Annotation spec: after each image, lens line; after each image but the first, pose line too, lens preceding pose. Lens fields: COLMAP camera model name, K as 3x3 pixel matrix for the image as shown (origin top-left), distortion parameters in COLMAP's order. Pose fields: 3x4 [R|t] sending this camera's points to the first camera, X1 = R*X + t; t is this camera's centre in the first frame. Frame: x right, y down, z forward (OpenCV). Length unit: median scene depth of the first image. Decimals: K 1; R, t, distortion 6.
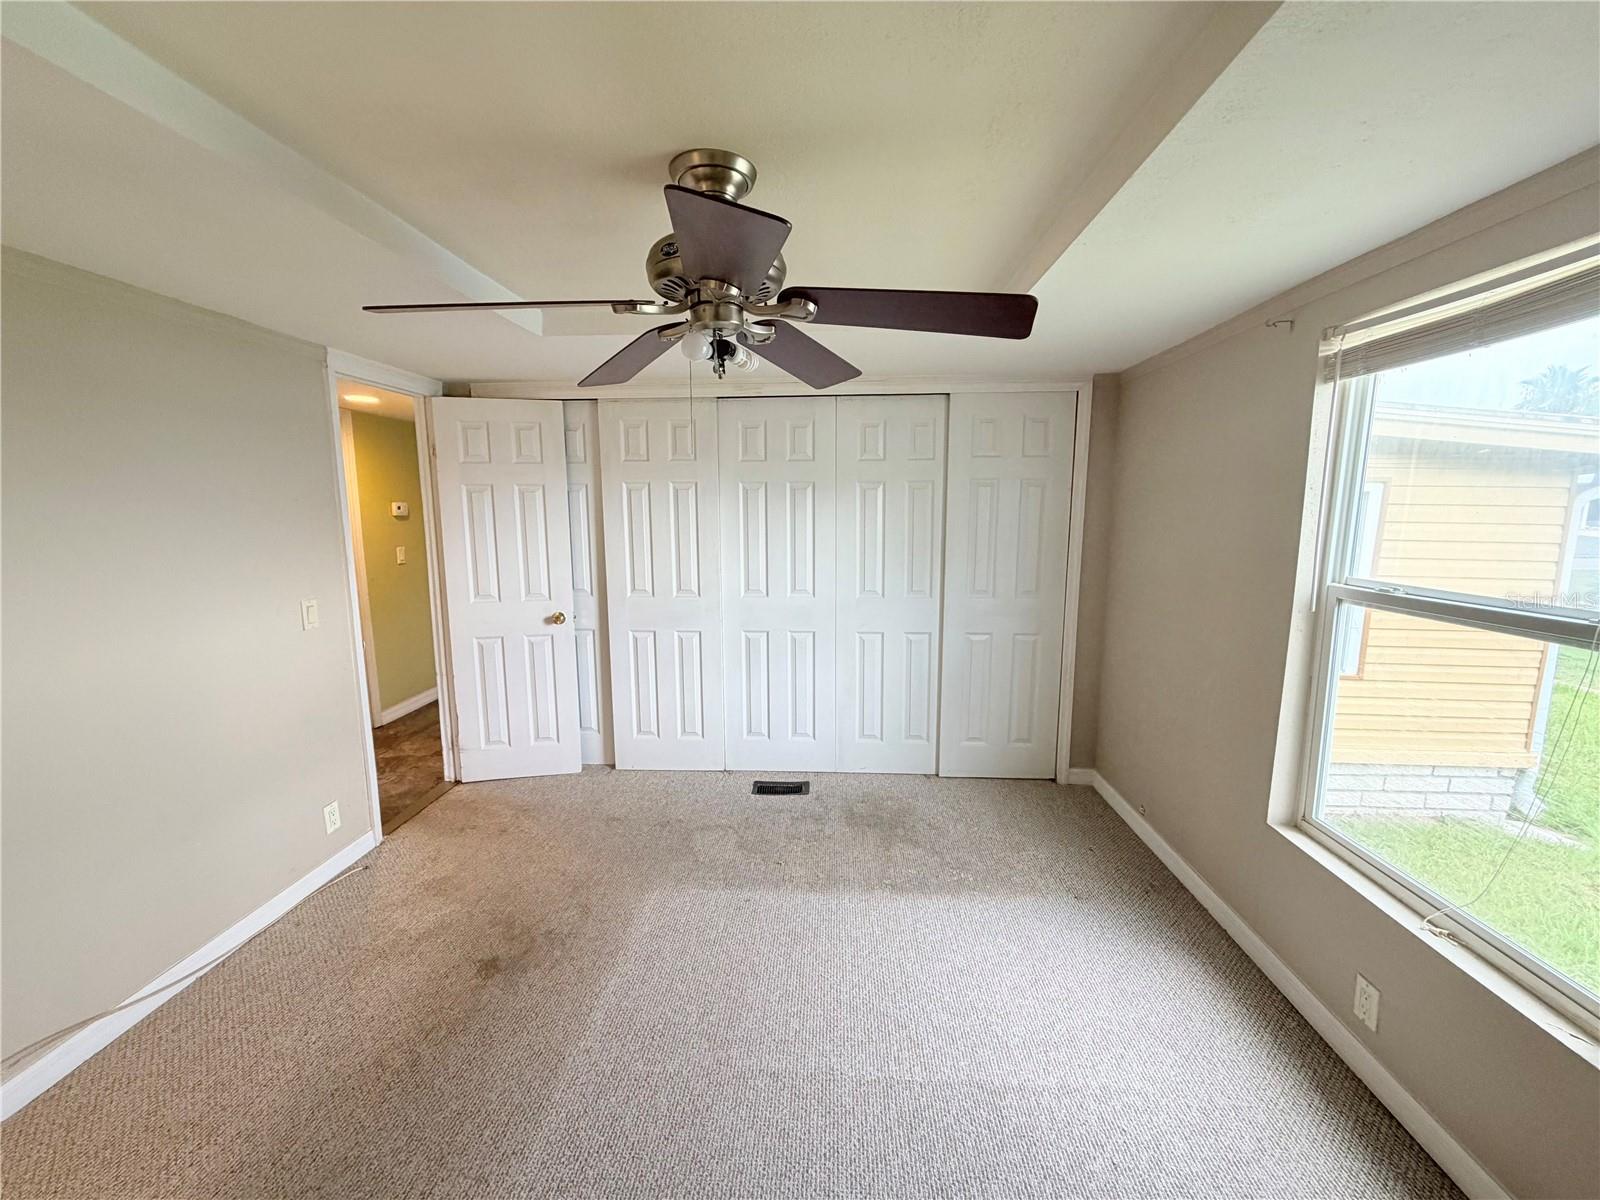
lens RADIAL K [[636.8, 0, 800.1], [0, 636.8, 596.9], [0, 0, 1]] dist [0.000649, -0.000018]
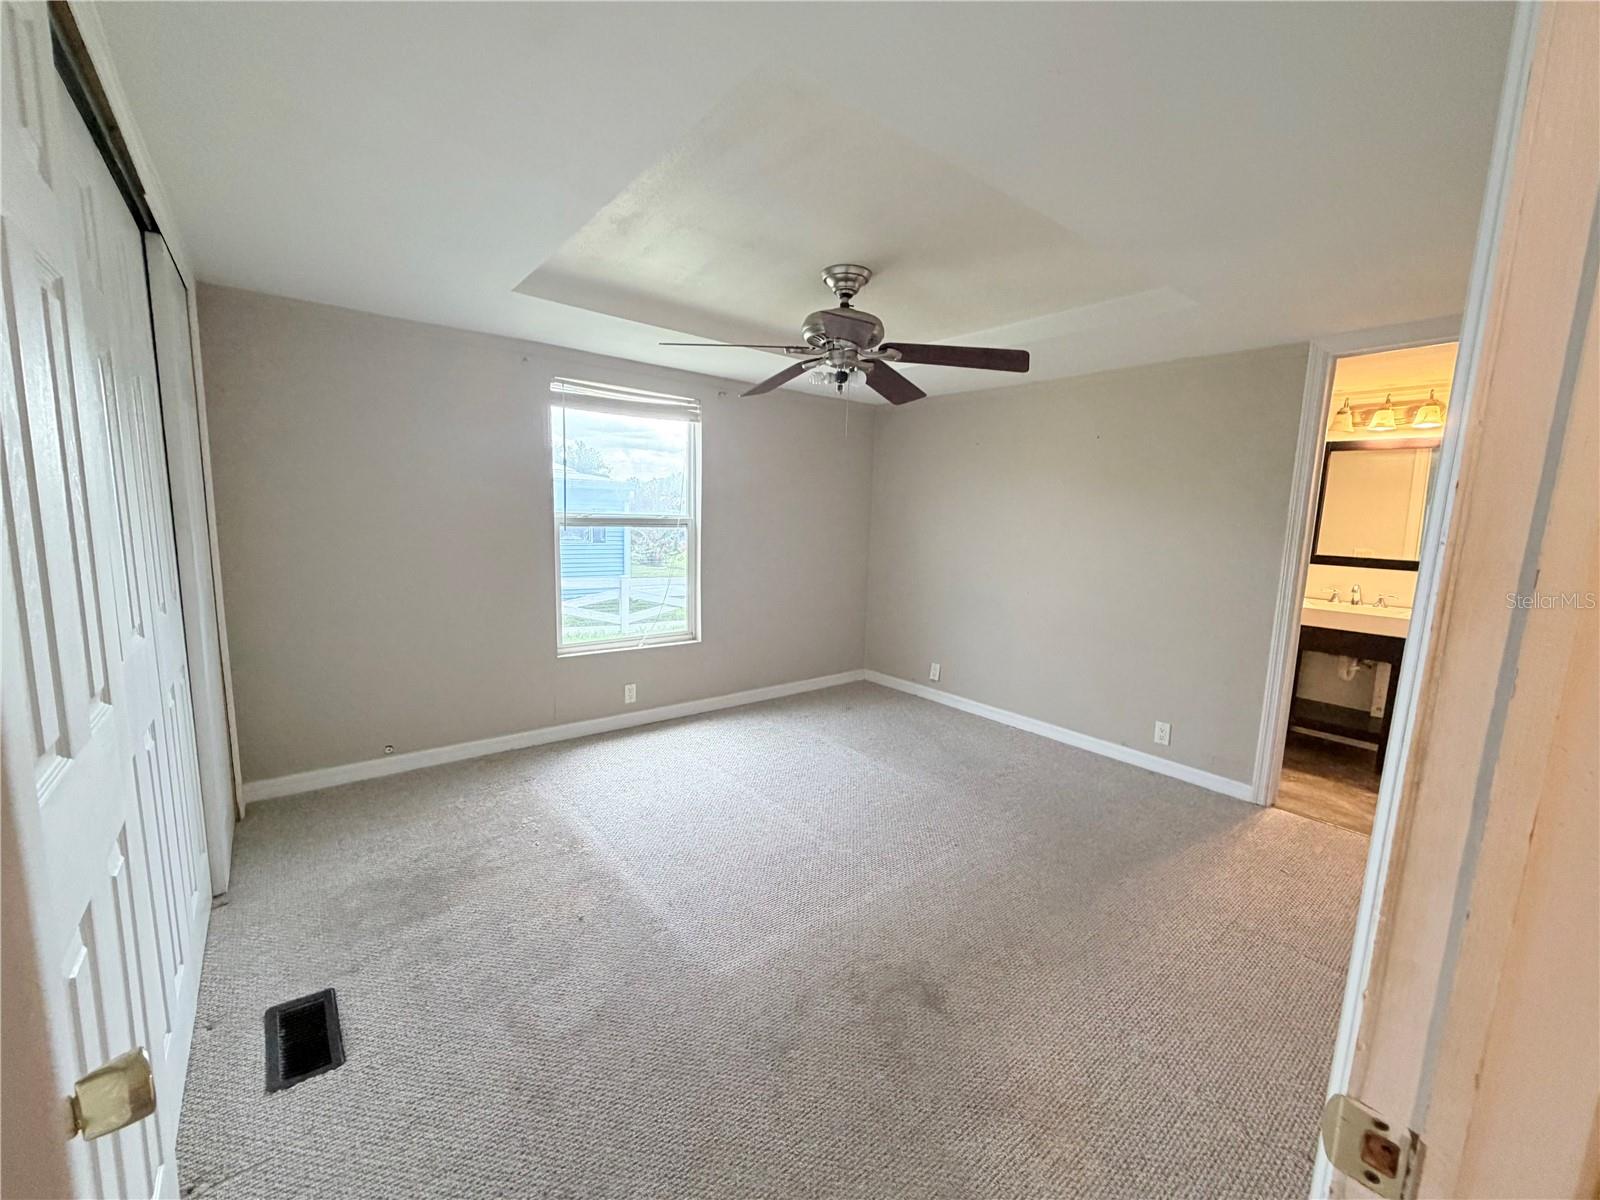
lens RADIAL K [[636.8, 0, 799.2], [0, 636.8, 591.5], [0, 0, 1]] dist [0.000649, -0.000018]
pose [[-0.672561, -0.110314, 0.731774, -0.833221], [0.073289, 0.974038, 0.214194, -0.124578], [-0.736404, 0.197690, -0.647015, 1.409647]]
